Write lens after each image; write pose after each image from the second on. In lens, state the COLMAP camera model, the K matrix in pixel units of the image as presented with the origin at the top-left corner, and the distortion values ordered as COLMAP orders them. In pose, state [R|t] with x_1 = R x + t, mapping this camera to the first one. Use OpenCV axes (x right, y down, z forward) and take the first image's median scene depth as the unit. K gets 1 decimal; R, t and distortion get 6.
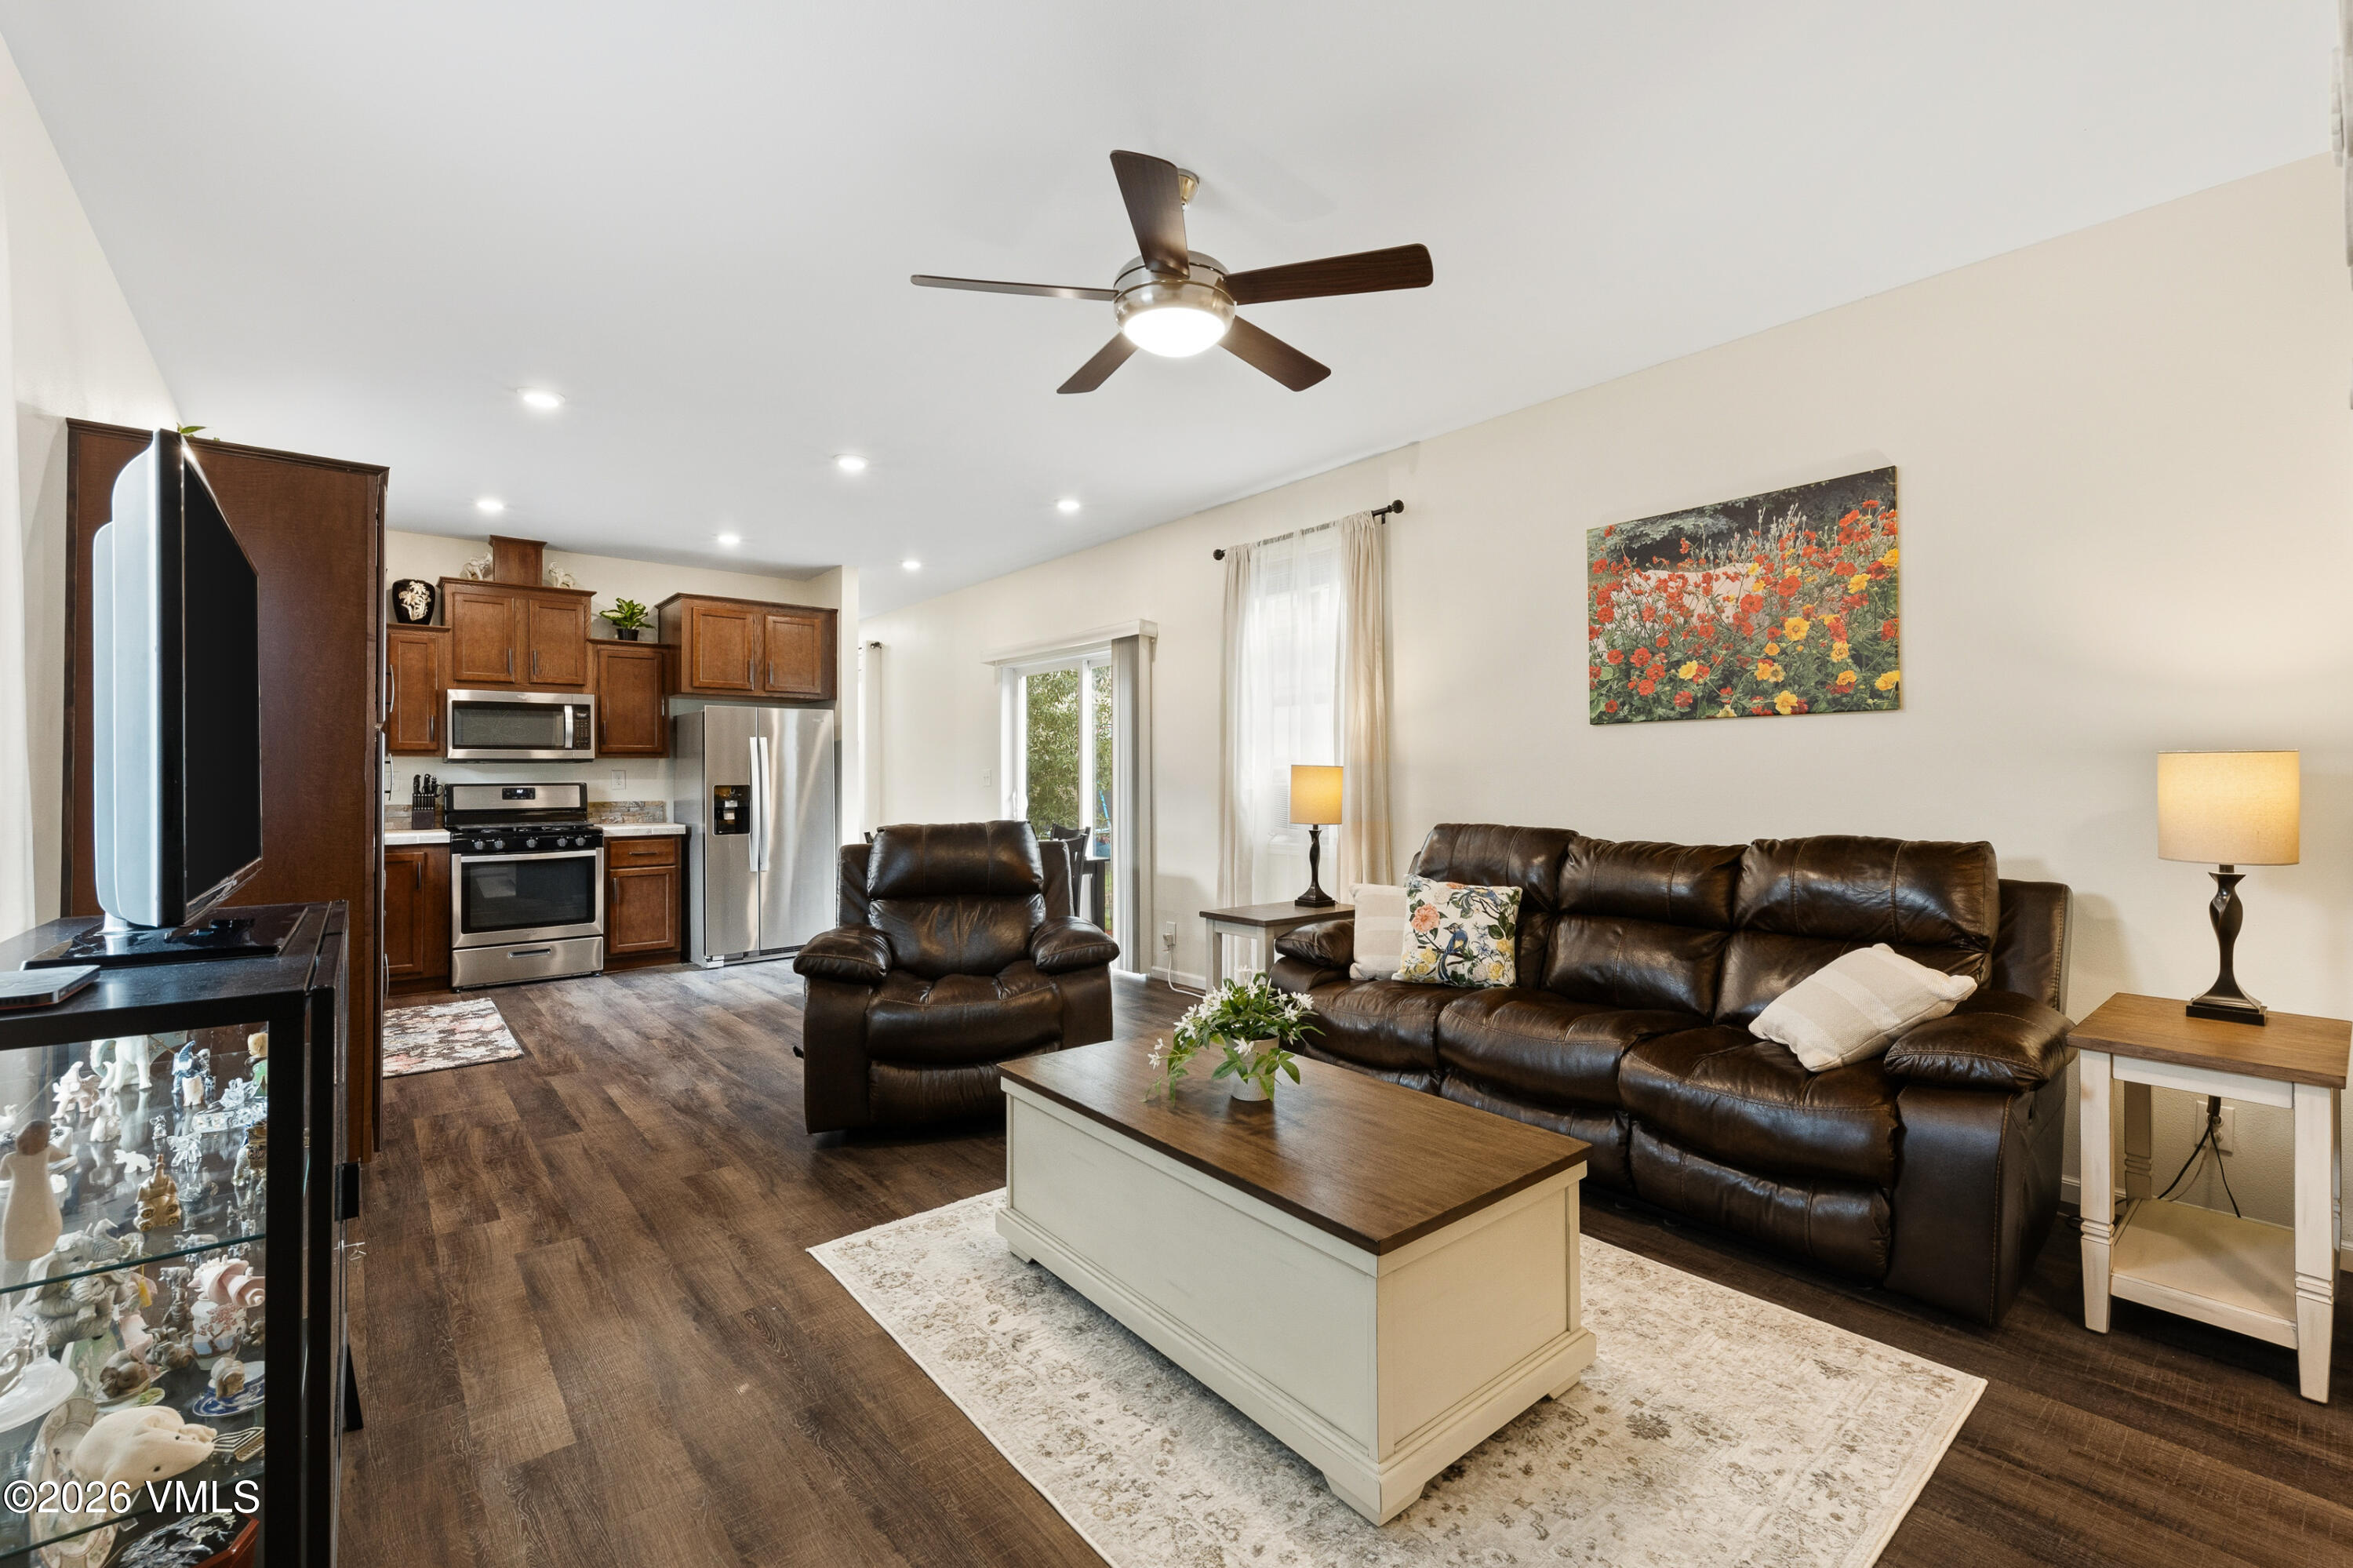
lens RADIAL K [[990.2, 0, 1173.3], [0, 990.2, 775.0], [0, 0, 1]] dist [0.011622, -0.006653]
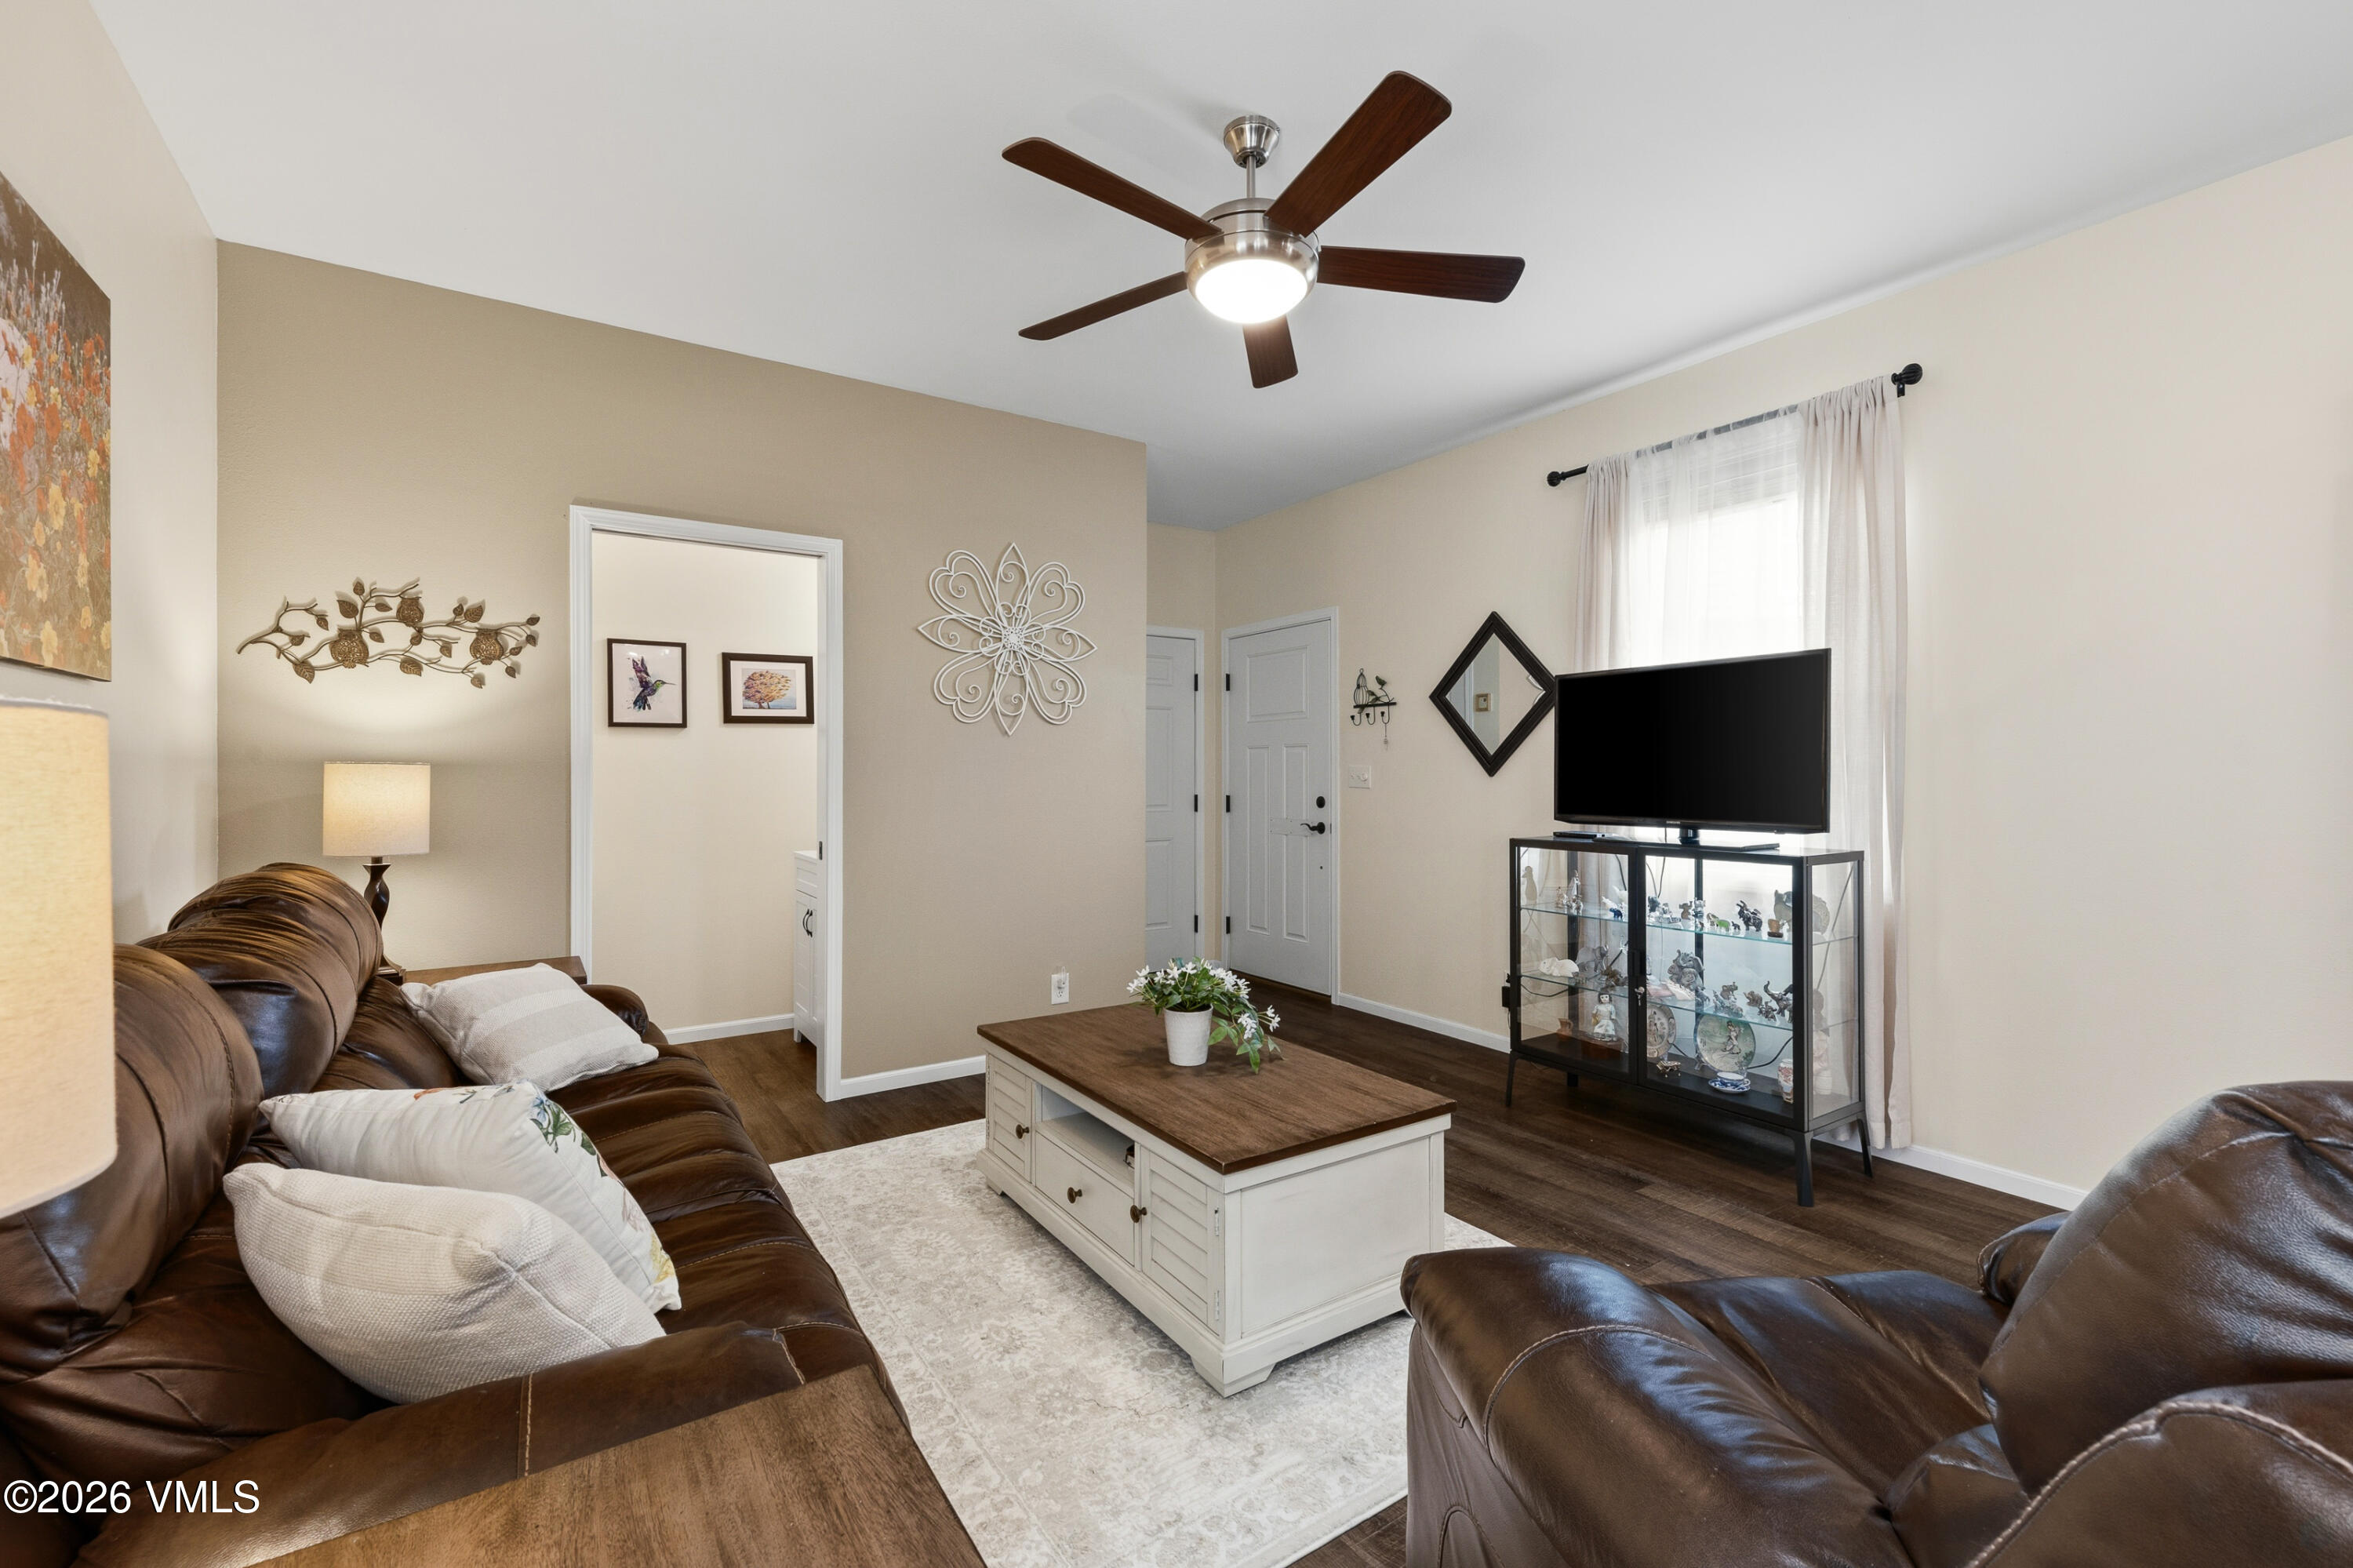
lens RADIAL K [[990.2, 0, 1166.2], [0, 990.2, 773.2], [0, 0, 1]] dist [0.011622, -0.006653]
pose [[-0.994879, 0.006132, 0.100883, -0.004686], [0.005793, 0.999977, -0.003655, -0.001206], [-0.100903, -0.003052, -0.994892, 0.876781]]
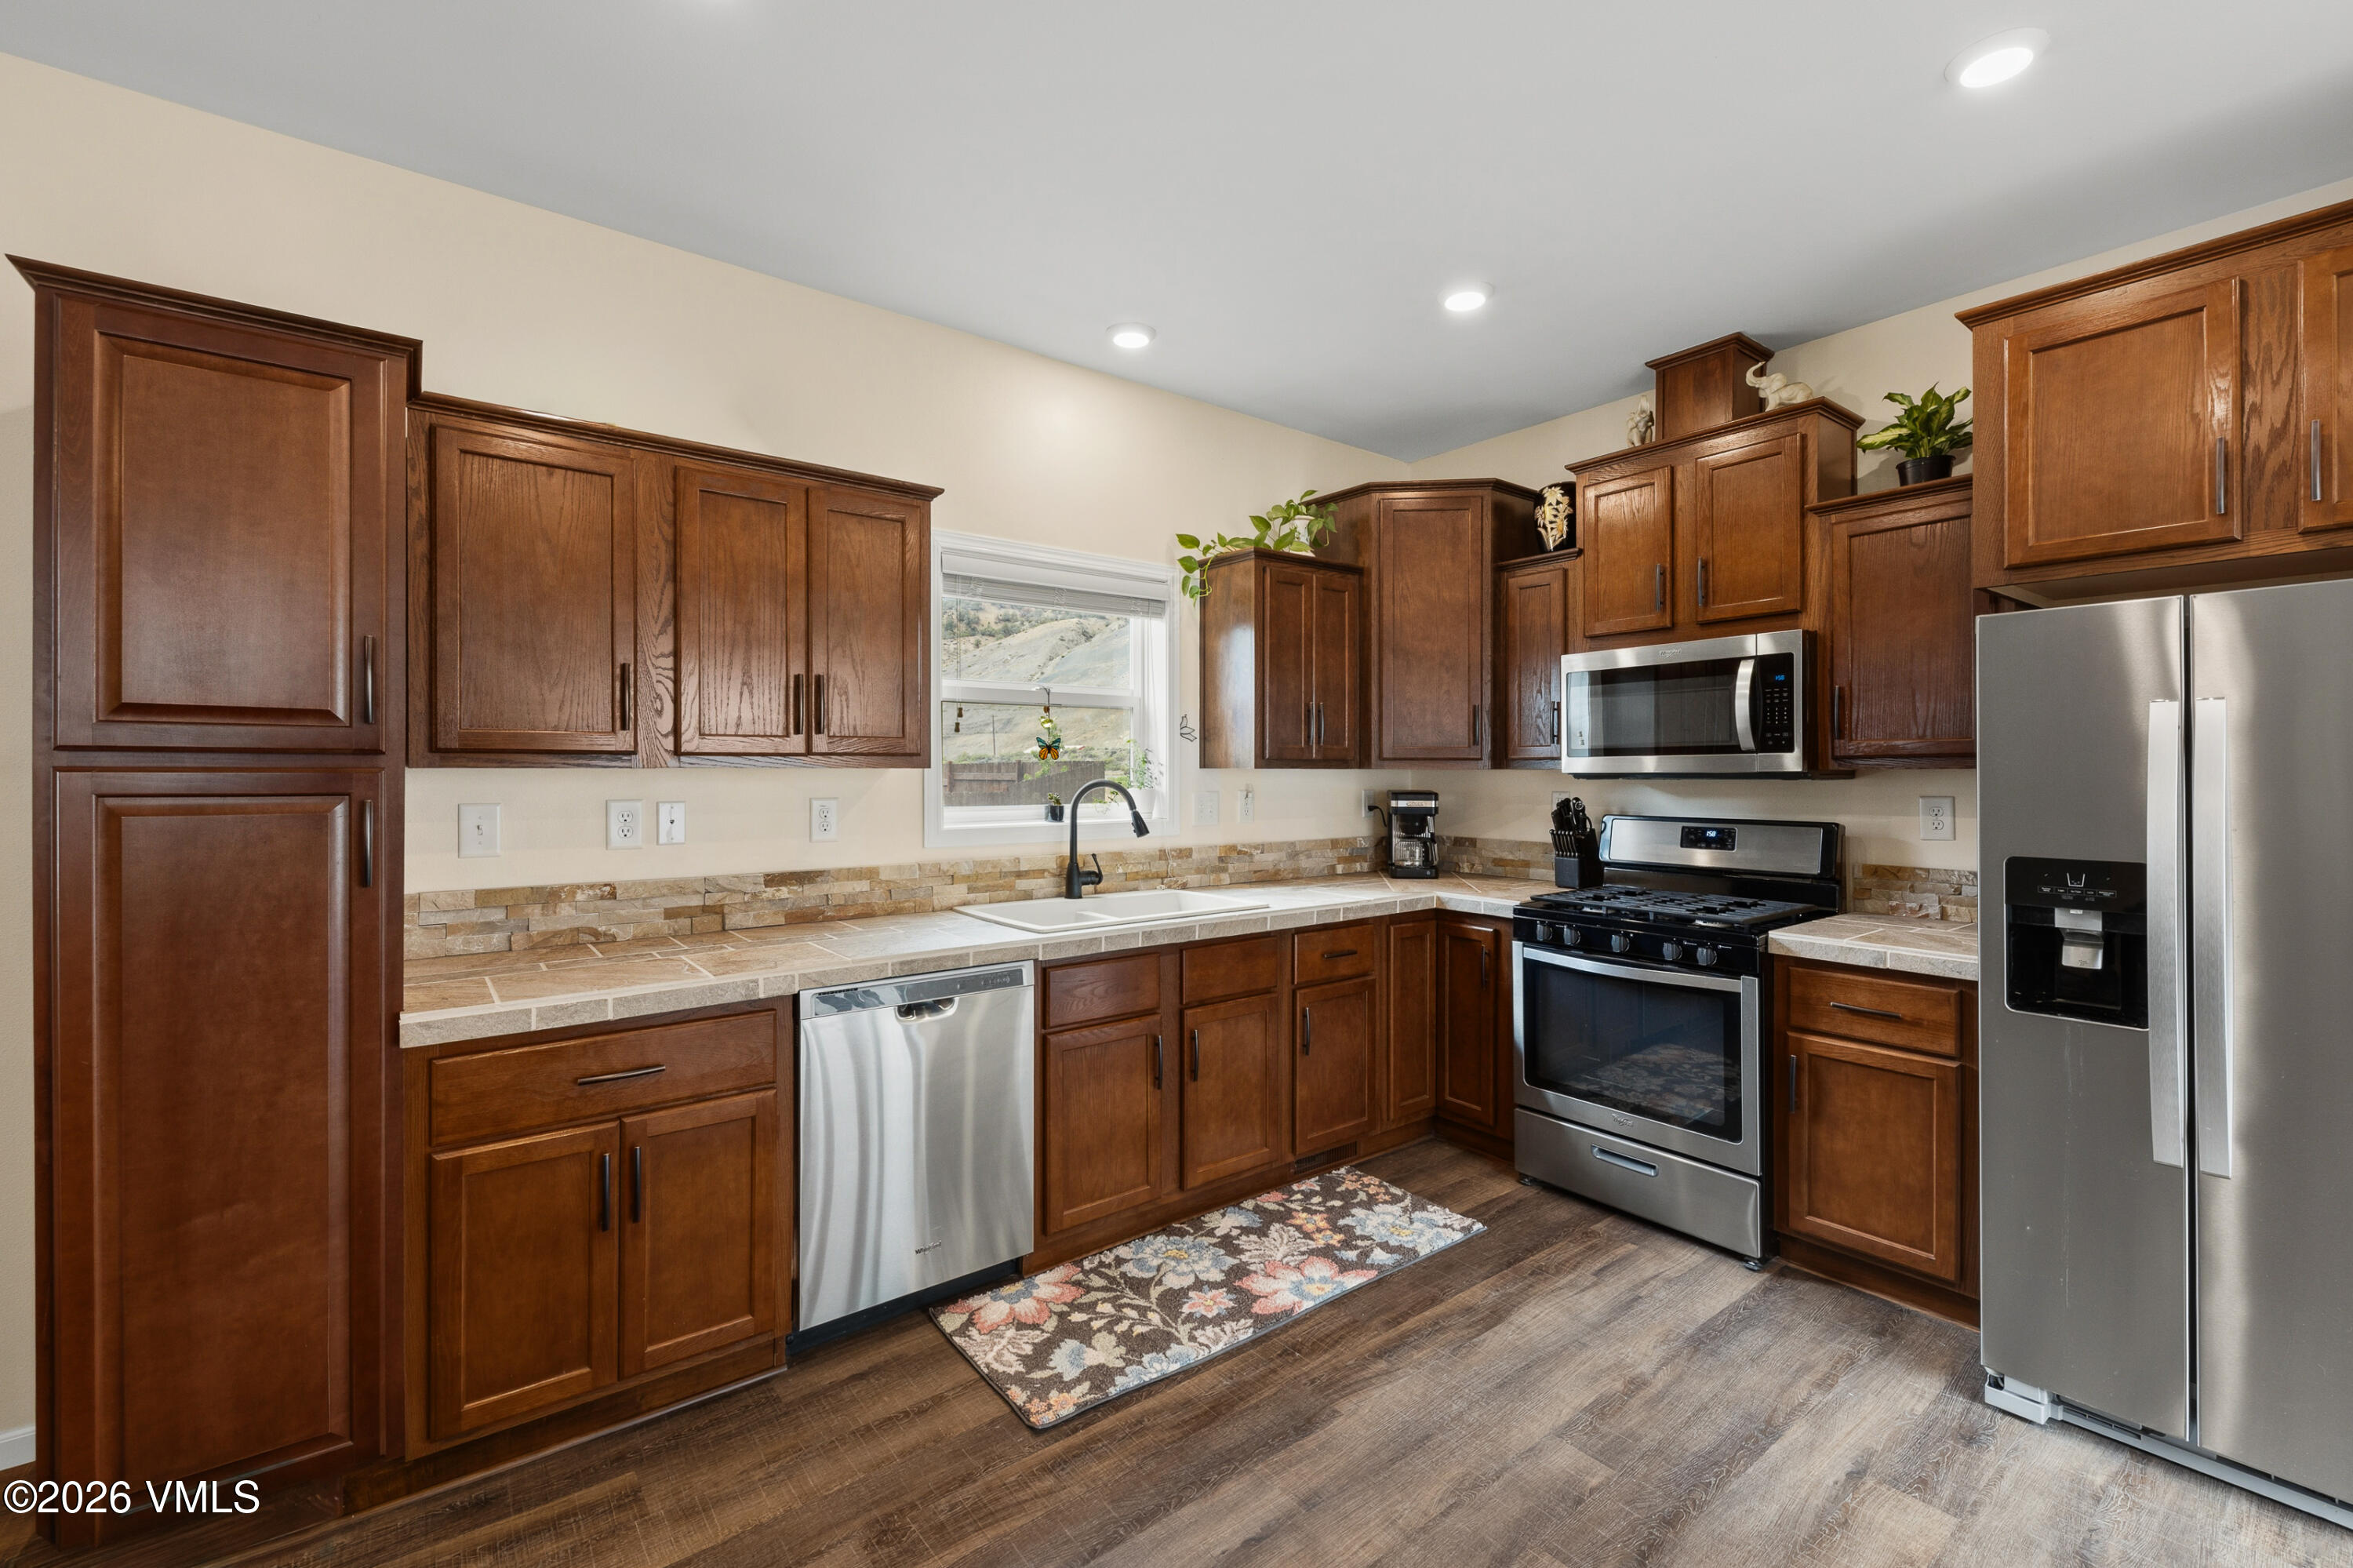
lens RADIAL K [[990.2, 0, 1181.2], [0, 990.2, 778.2], [0, 0, 1]] dist [0.011622, -0.006653]
pose [[-0.019656, 0.010749, -0.999749, -0.152150], [0.004056, 0.999935, 0.010671, -0.022507], [0.999799, -0.003846, -0.019699, 0.848620]]
